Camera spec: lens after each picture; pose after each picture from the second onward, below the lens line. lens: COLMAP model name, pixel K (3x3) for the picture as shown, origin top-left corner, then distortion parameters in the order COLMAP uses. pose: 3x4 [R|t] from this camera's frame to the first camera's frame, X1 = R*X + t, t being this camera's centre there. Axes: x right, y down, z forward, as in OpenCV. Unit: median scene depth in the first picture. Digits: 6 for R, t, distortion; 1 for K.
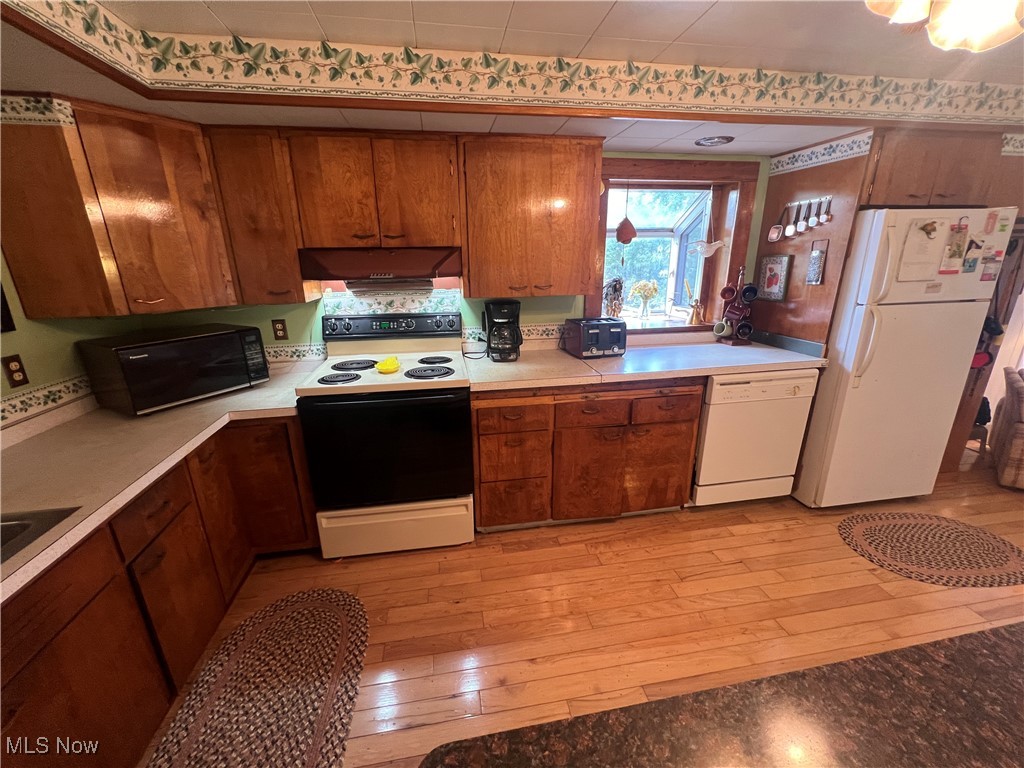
lens RADIAL K [[409.2, 0, 511.0], [0, 409.2, 383.3], [0, 0, 1]] dist [-0.001157, 0.000270]
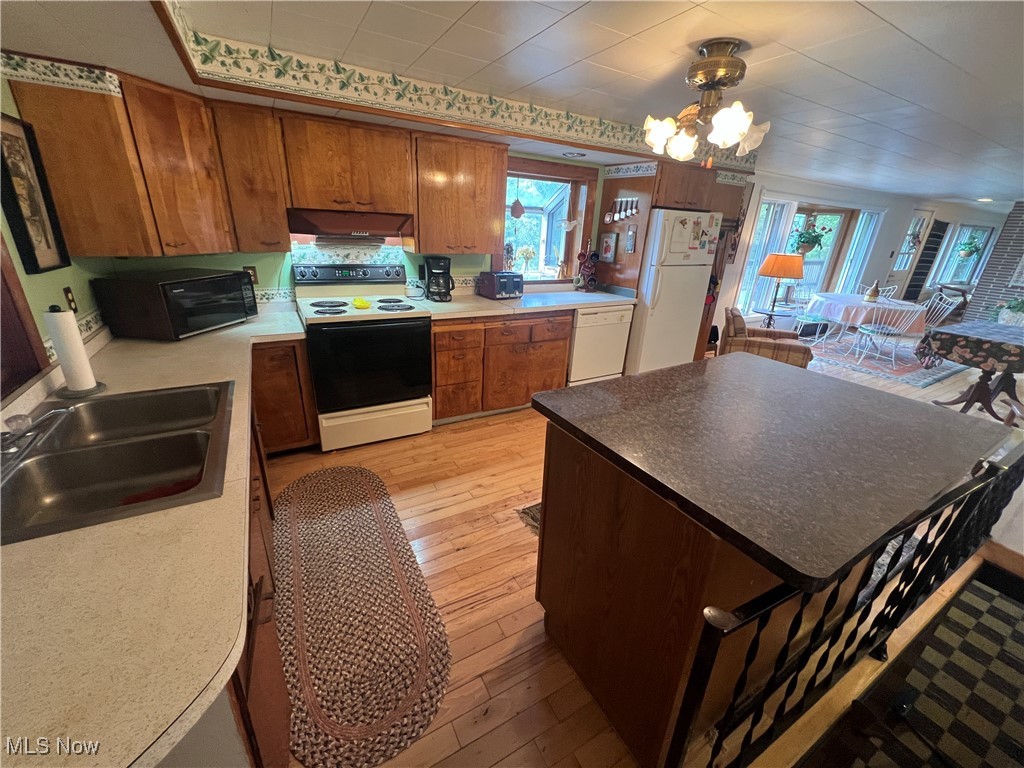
lens RADIAL K [[409.2, 0, 511.6], [0, 409.2, 384.5], [0, 0, 1]] dist [-0.001157, 0.000270]
pose [[0.936379, -0.073442, 0.343222, -0.330067], [0.043914, 0.994694, 0.093037, 0.120052], [-0.348234, -0.072046, 0.934635, -0.438655]]
